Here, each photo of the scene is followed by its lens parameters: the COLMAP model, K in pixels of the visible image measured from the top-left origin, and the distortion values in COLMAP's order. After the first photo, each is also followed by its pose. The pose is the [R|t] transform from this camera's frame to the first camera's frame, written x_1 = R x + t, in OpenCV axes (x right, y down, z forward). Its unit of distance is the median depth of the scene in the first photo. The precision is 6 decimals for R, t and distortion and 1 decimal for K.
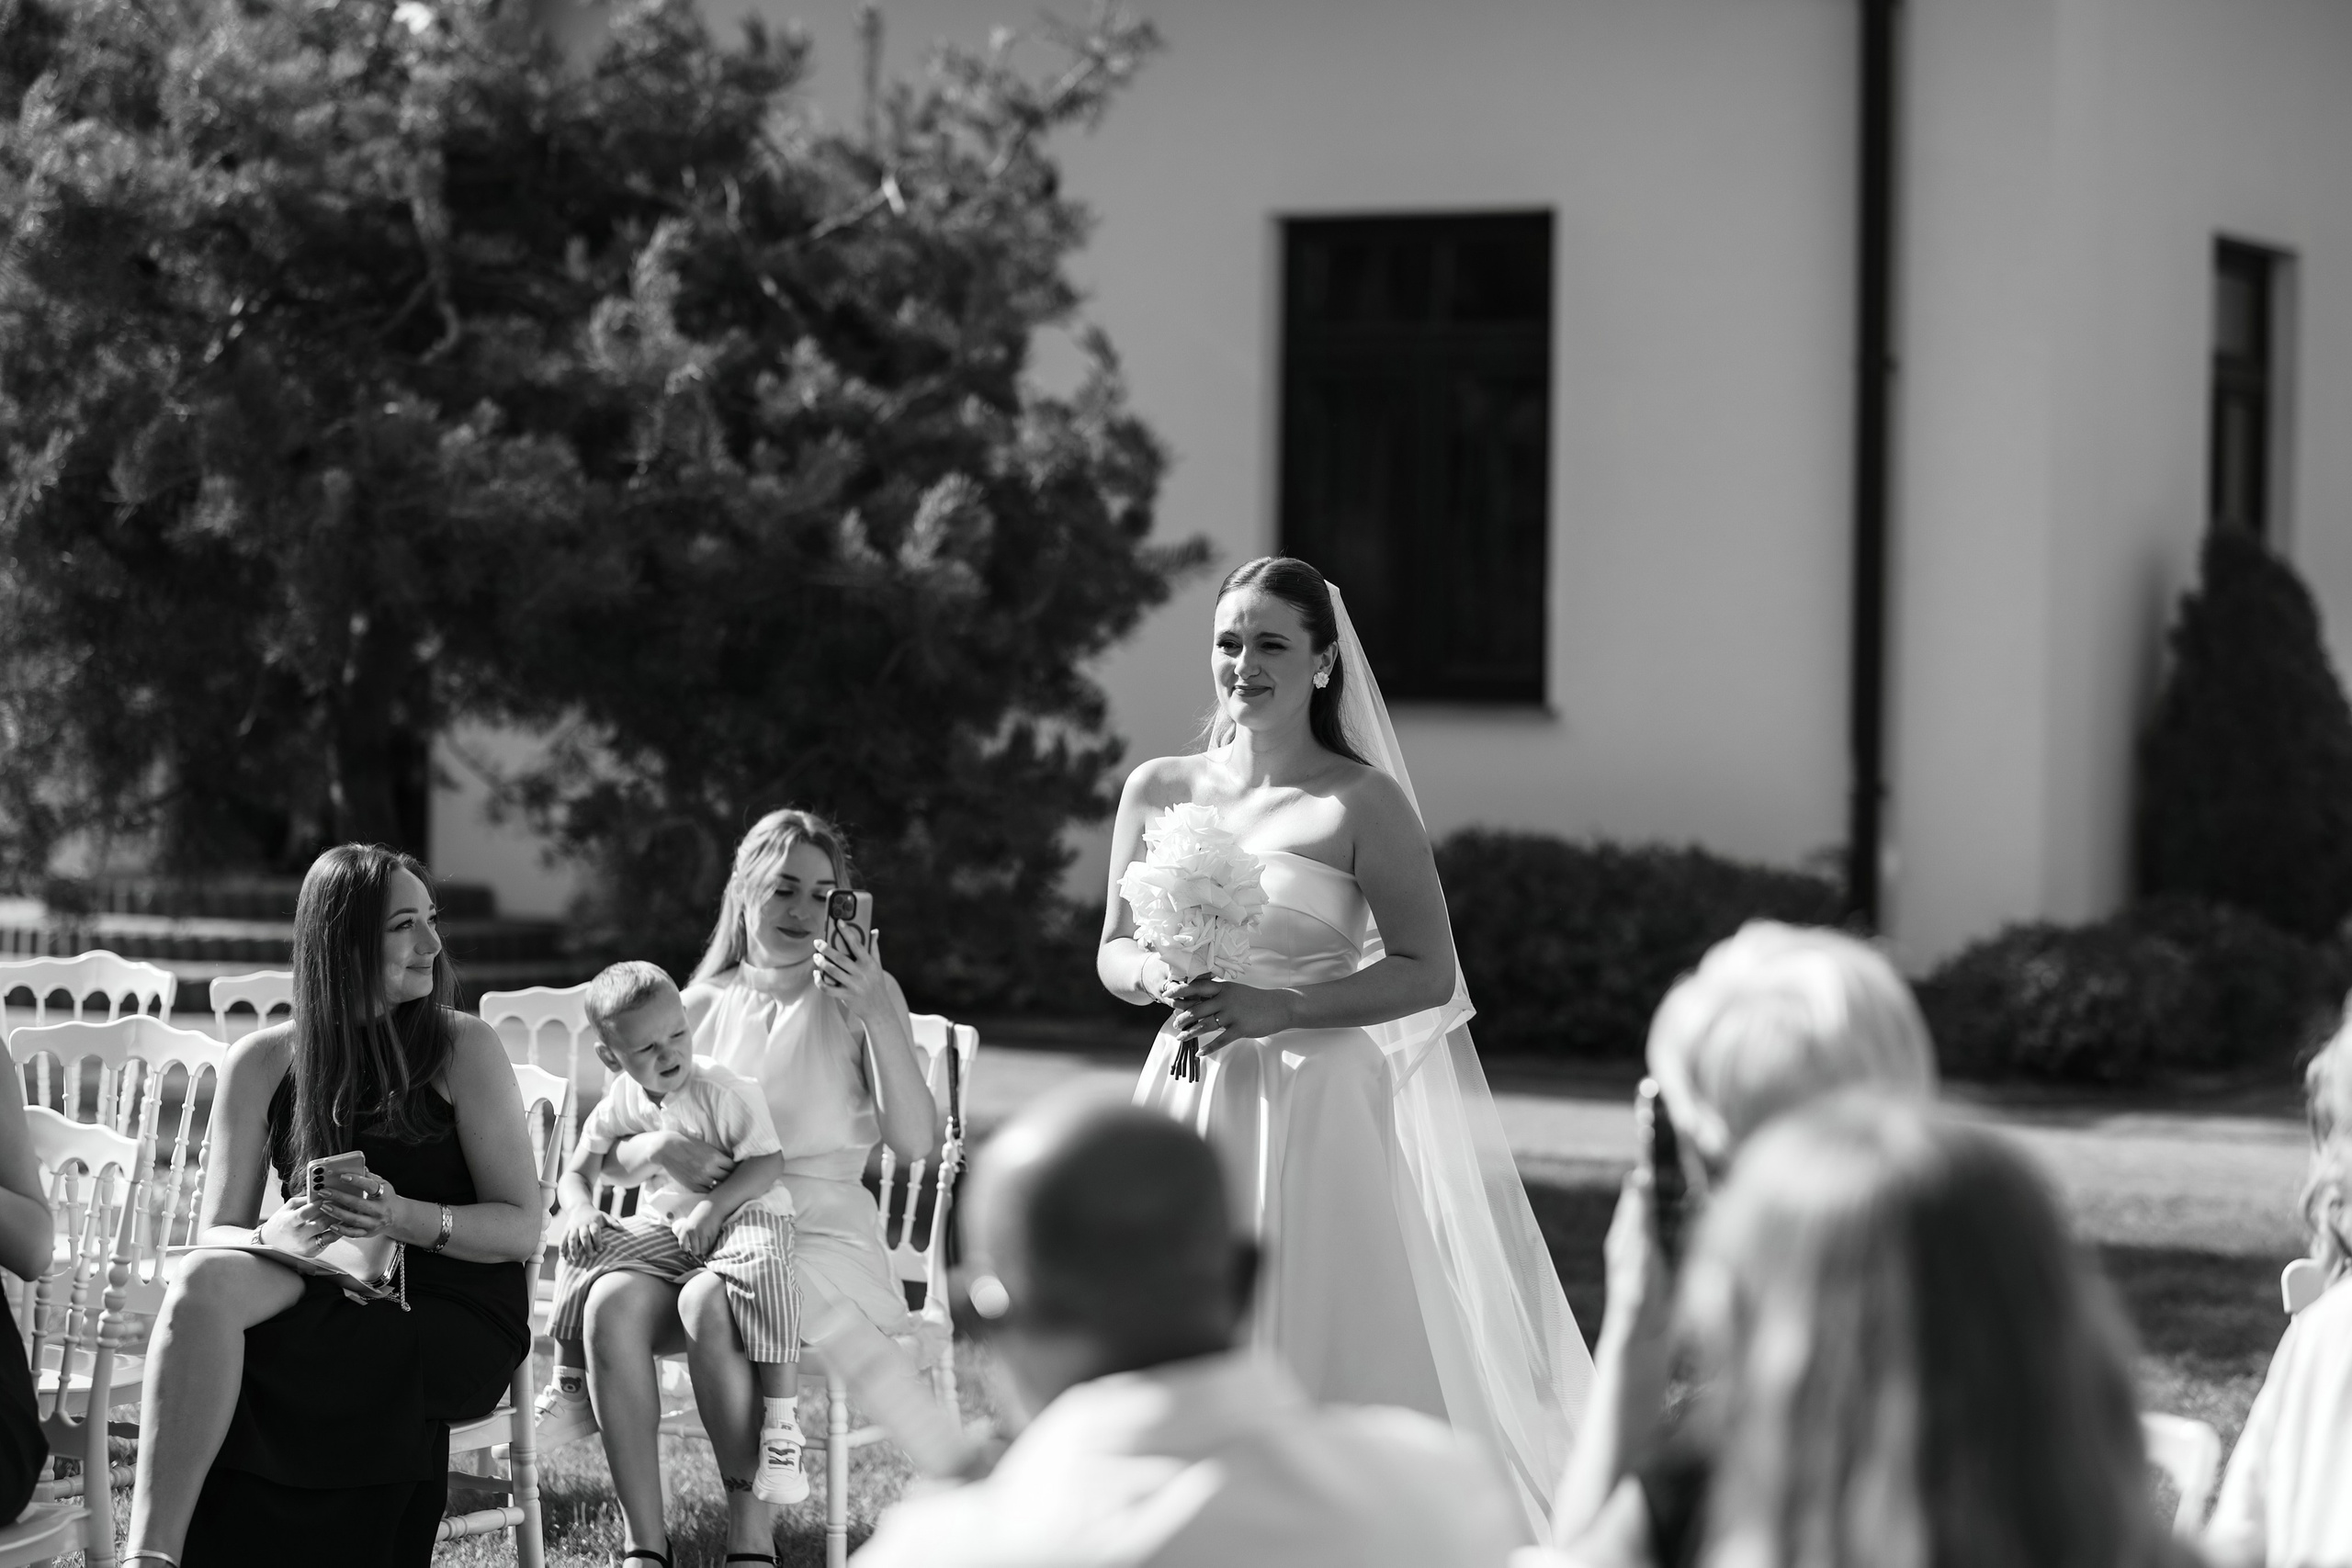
lens RADIAL K [[5488.1, 0, 1169.7], [0, 5488.1, 790.1], [0, 0, 1]] dist [-0.040118, 0.489445]
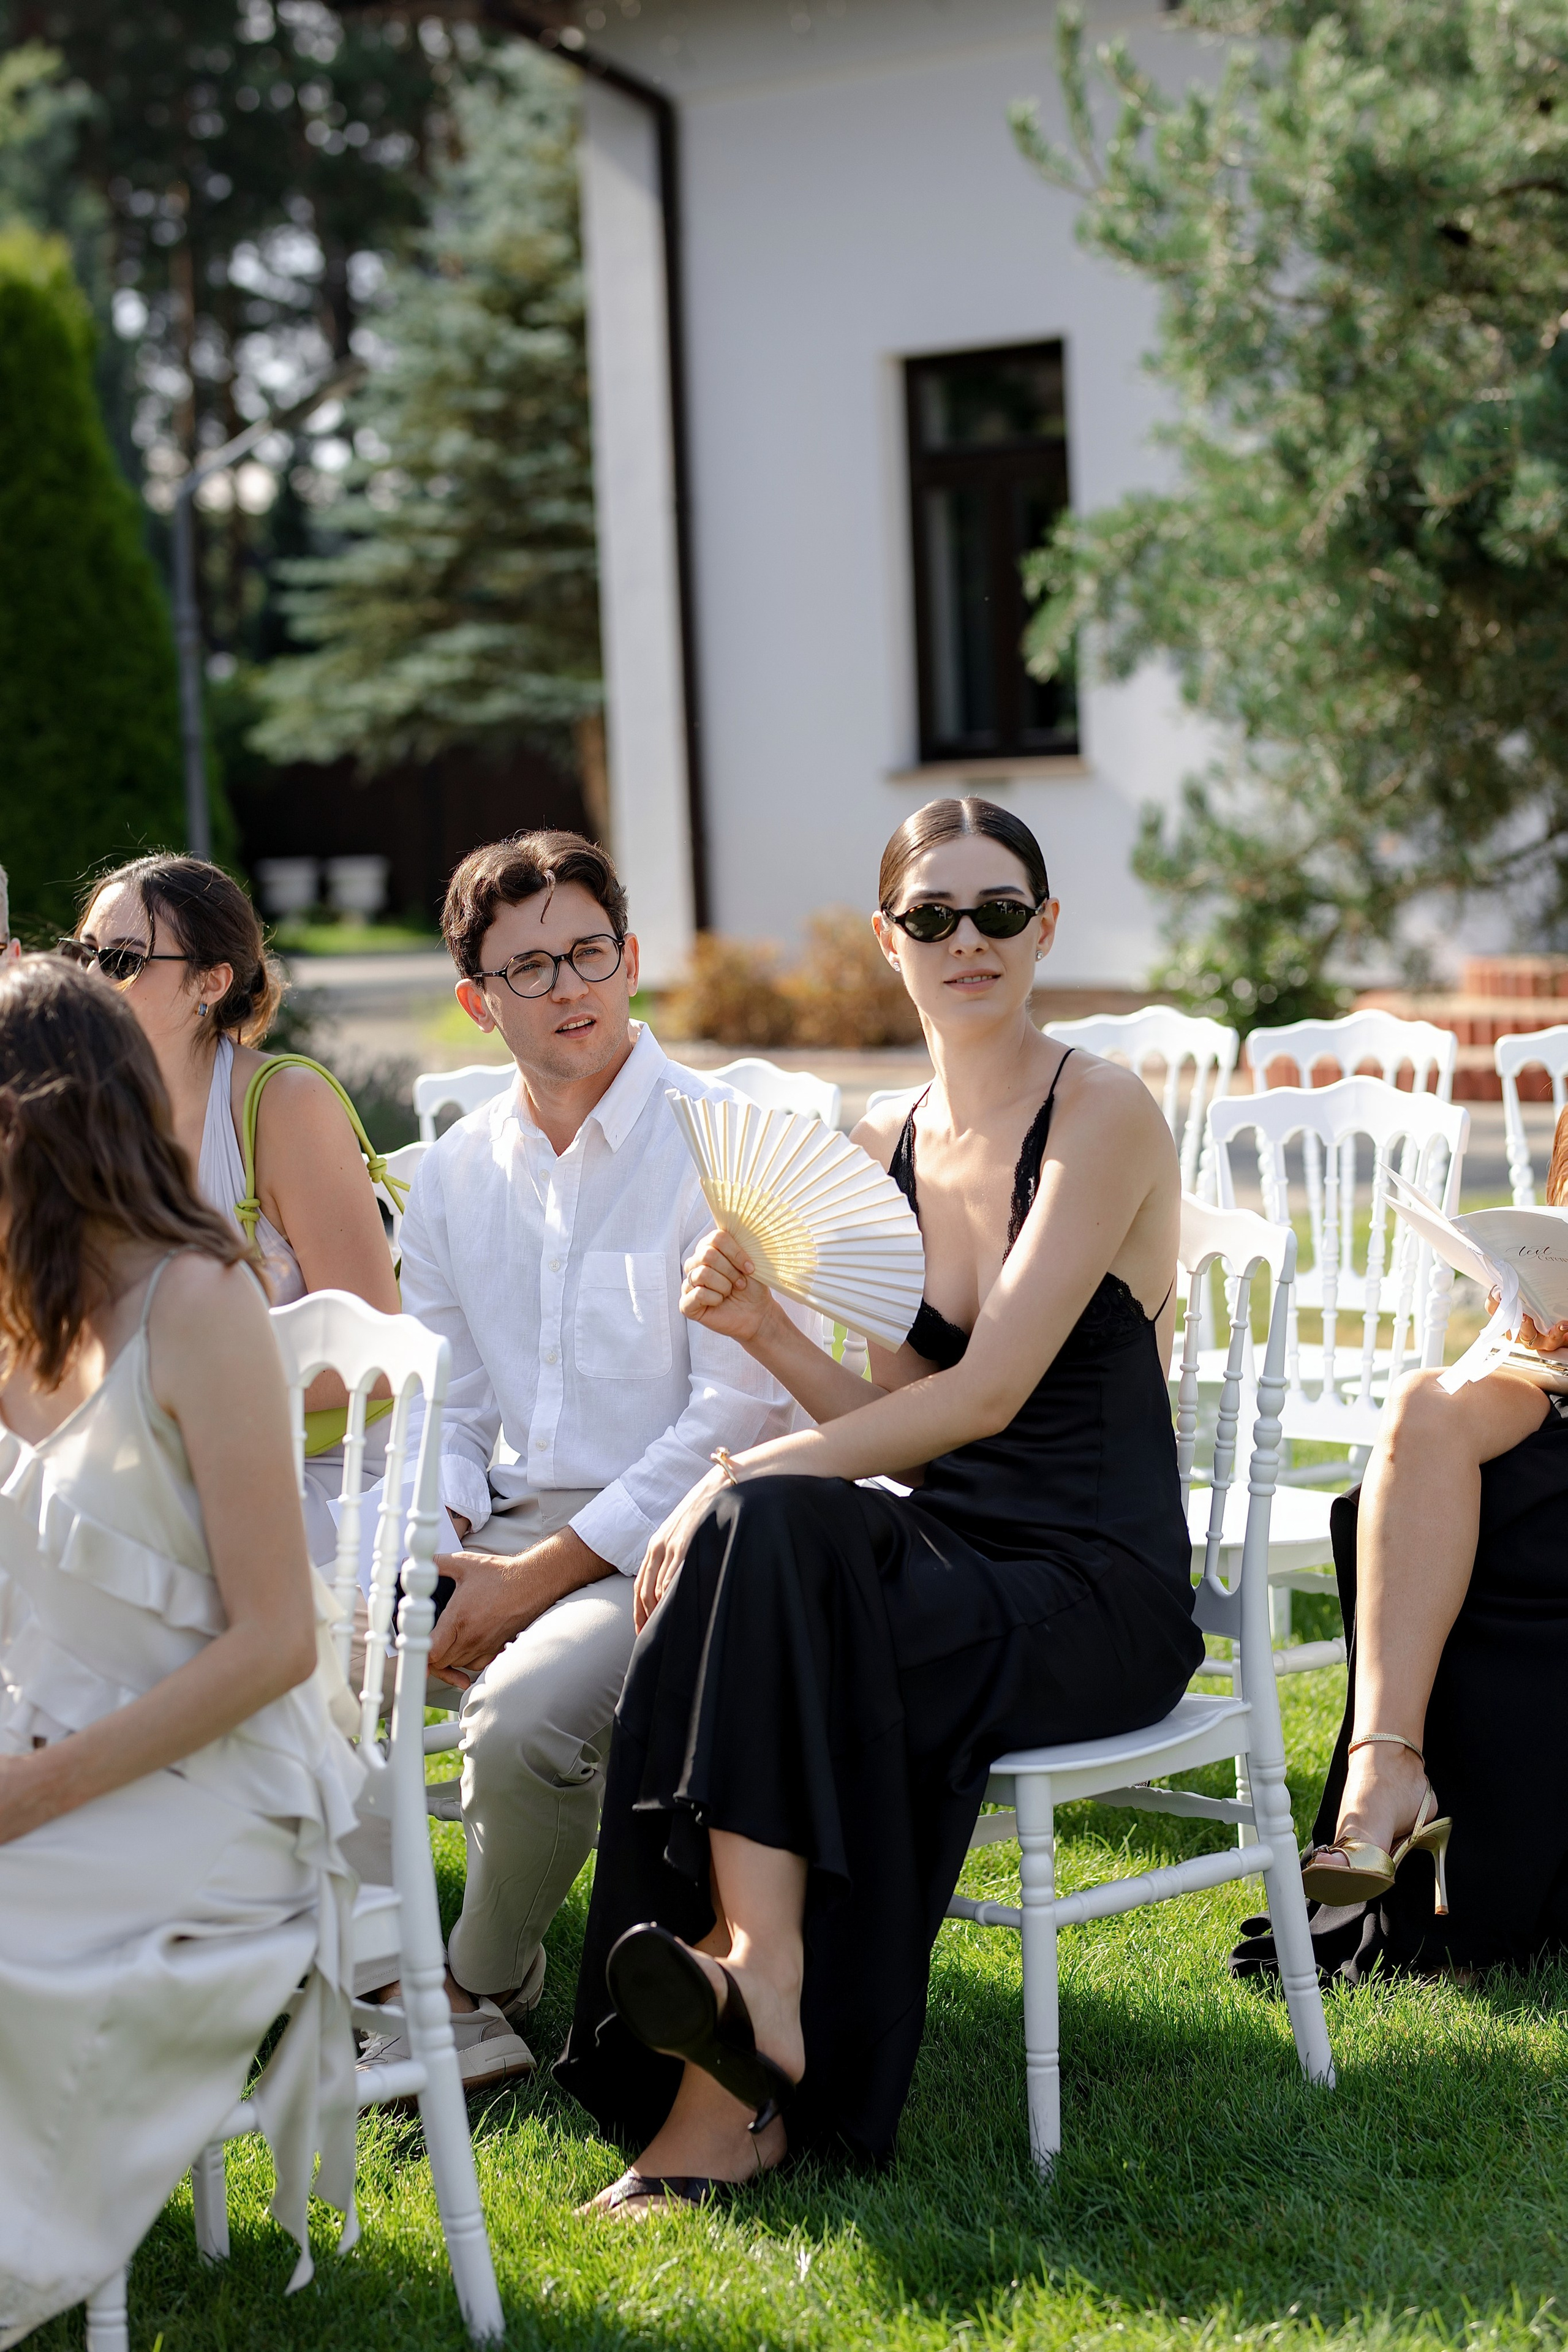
lens RADIAL K [[5488.6, 0, 789.3], [0, 5488.6, 1168.9], [0, 0, 1]] dist [-0.040118, 0.489445]
pose [[0.940374, -0.028248, -0.338967, 0.005418], [0.045412, 0.998051, 0.042810, 0.010751], [0.337097, -0.055650, 0.939824, 0.137541]]
